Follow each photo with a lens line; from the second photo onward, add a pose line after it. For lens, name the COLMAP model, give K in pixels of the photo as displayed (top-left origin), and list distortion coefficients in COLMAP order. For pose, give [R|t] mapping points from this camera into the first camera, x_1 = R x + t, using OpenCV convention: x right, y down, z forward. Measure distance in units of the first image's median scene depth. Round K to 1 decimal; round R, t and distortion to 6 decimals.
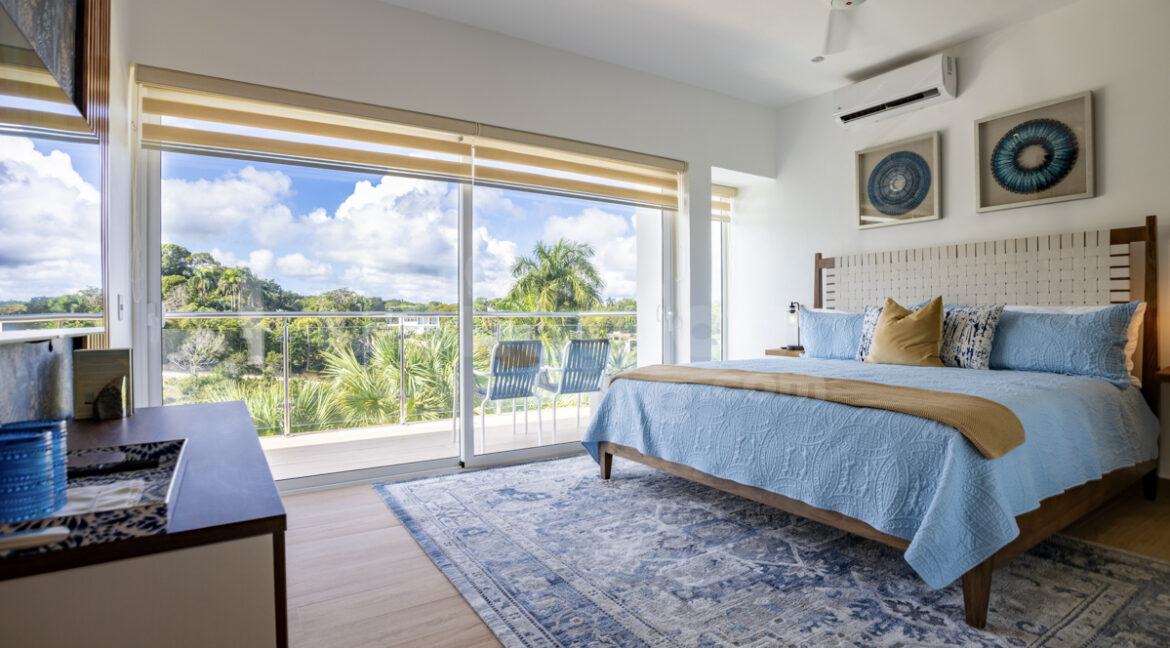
lens RADIAL K [[555.5, 0, 585.9], [0, 555.5, 322.9], [0, 0, 1]] dist [-0.049467, 0.014244]
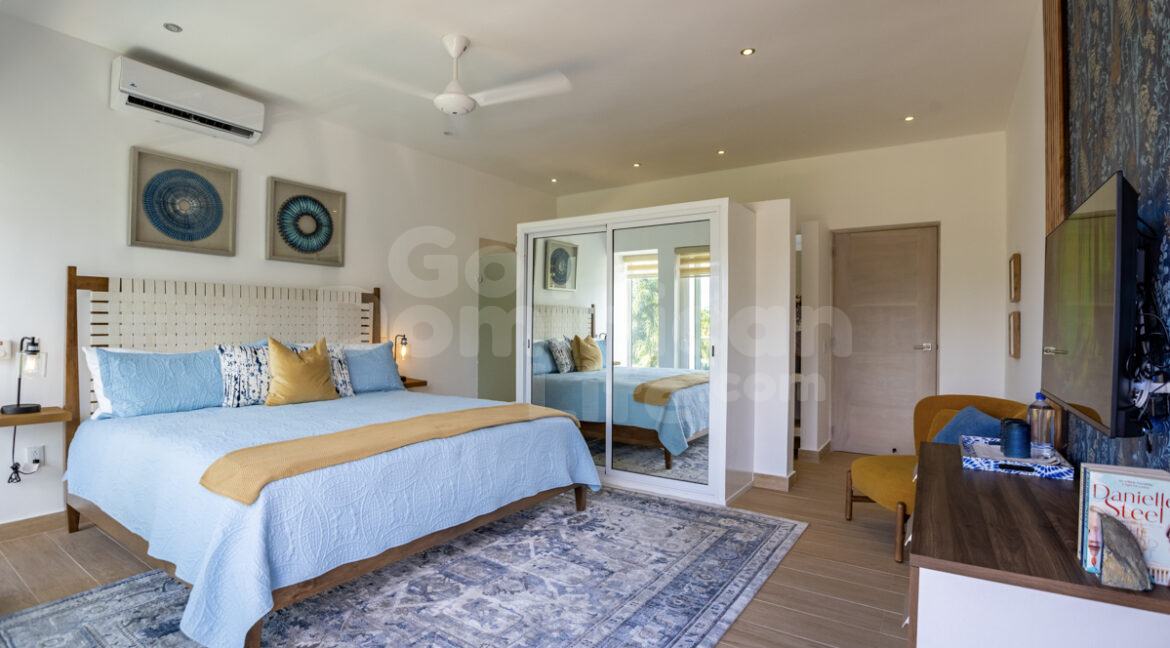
lens RADIAL K [[555.5, 0, 585.9], [0, 555.5, 322.9], [0, 0, 1]] dist [-0.049467, 0.014244]
pose [[-0.391978, 0.012827, 0.919885, -0.657150], [0.005907, 0.999917, -0.011426, -0.064957], [-0.919955, 0.000955, -0.392022, 0.981324]]
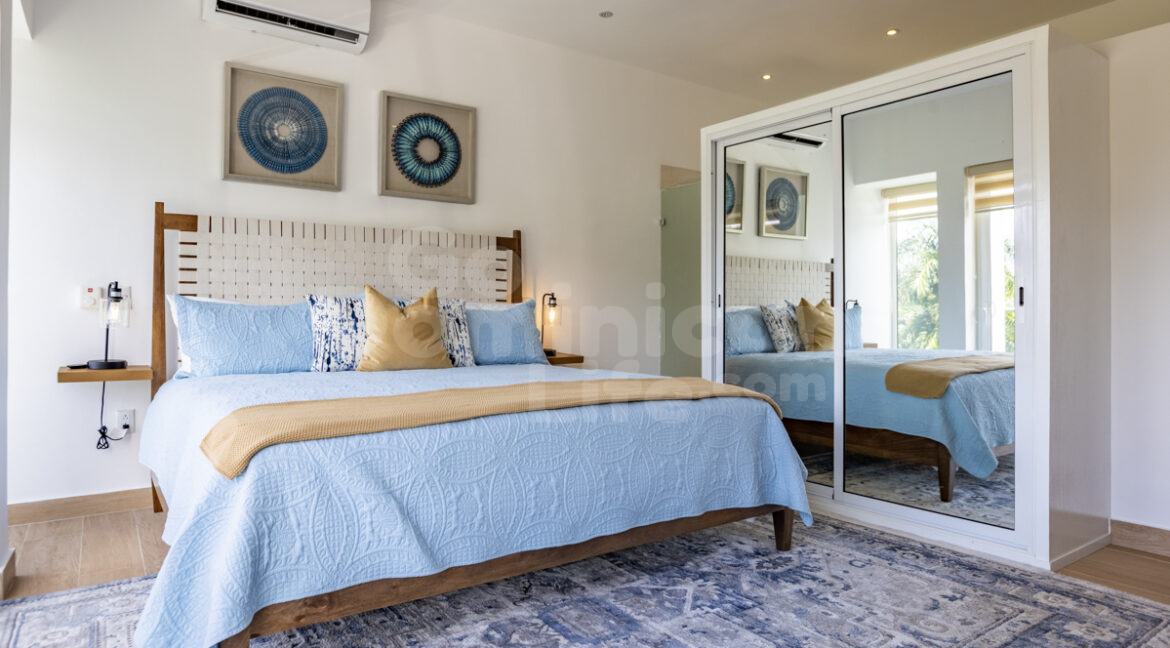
lens RADIAL K [[710.9, 0, 580.5], [0, 710.9, 306.2], [0, 0, 1]] dist [-0.056630, 0.046137]
pose [[-0.039366, 0.023230, 0.998955, -0.511843], [0.008742, 0.999699, -0.022903, 0.010113], [-0.999187, 0.007831, -0.039558, 0.842250]]
